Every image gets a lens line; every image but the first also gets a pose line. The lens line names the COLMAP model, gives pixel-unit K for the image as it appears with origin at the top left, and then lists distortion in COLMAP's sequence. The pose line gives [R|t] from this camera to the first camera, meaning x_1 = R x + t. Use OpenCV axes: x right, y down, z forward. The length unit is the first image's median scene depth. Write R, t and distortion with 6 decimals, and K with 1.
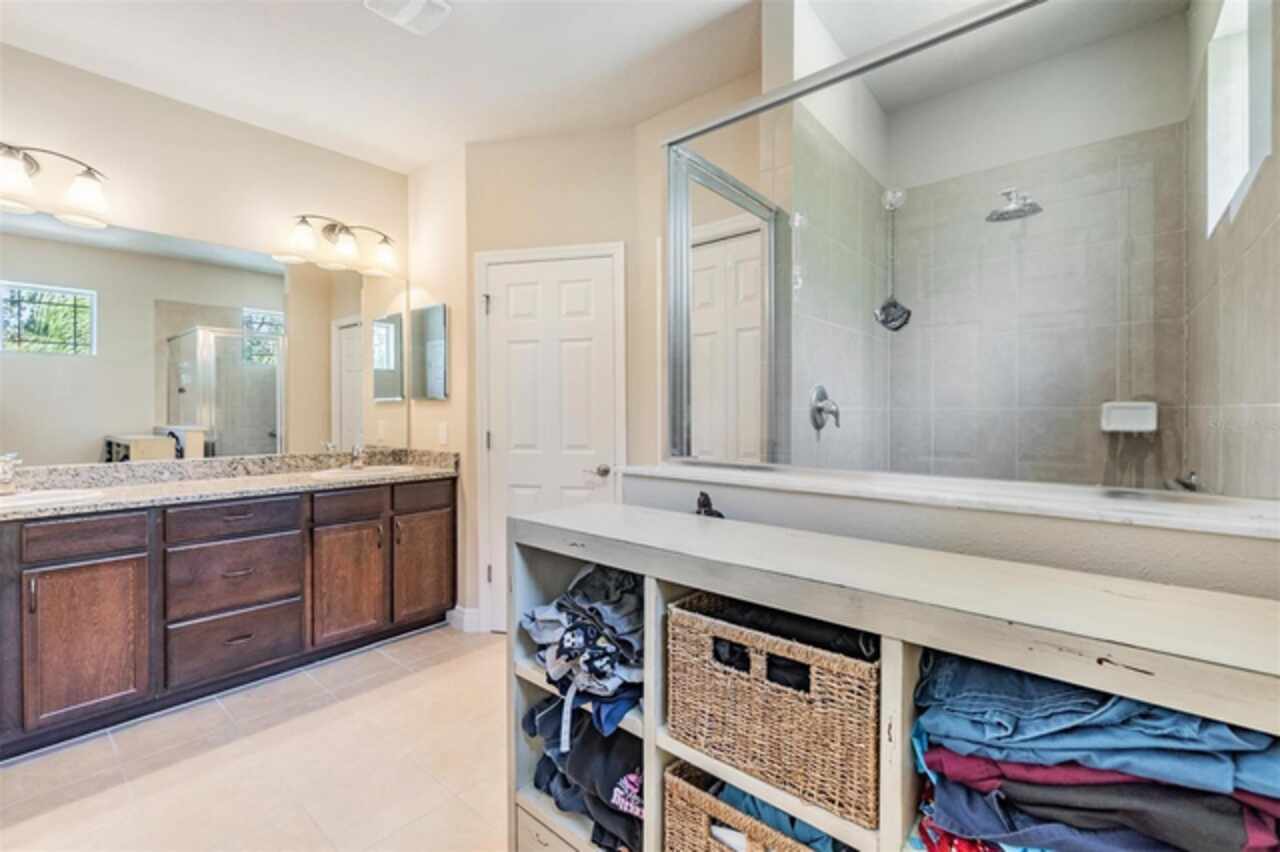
lens RADIAL K [[554.0, 0, 637.2], [0, 554.0, 413.8], [0, 0, 1]] dist [0.001088, 0.000249]
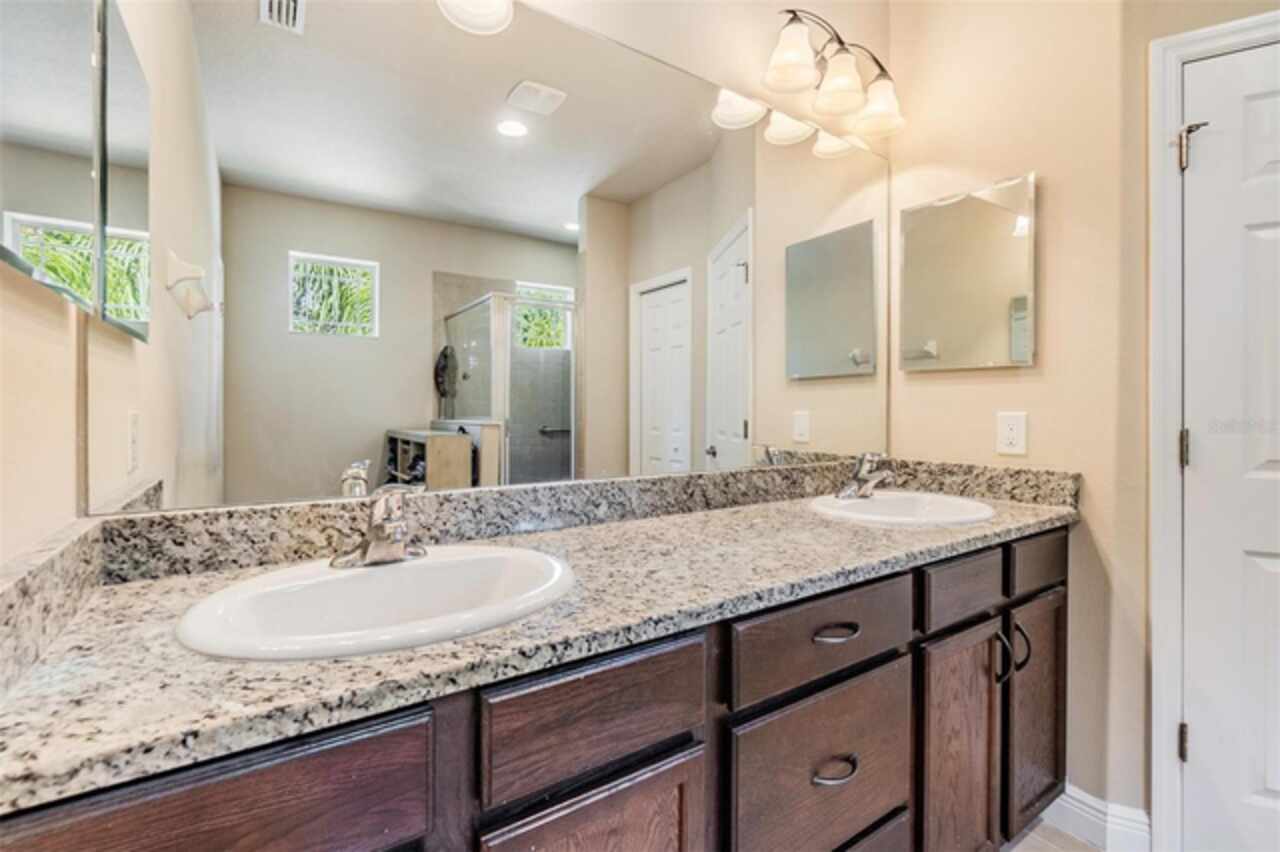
lens RADIAL K [[554.0, 0, 637.2], [0, 554.0, 413.8], [0, 0, 1]] dist [0.001088, 0.000249]
pose [[0.965573, 0.002043, -0.260125, -0.591111], [-0.002532, 0.999996, -0.001542, 0.021363], [0.260121, 0.002147, 0.965574, 0.447939]]
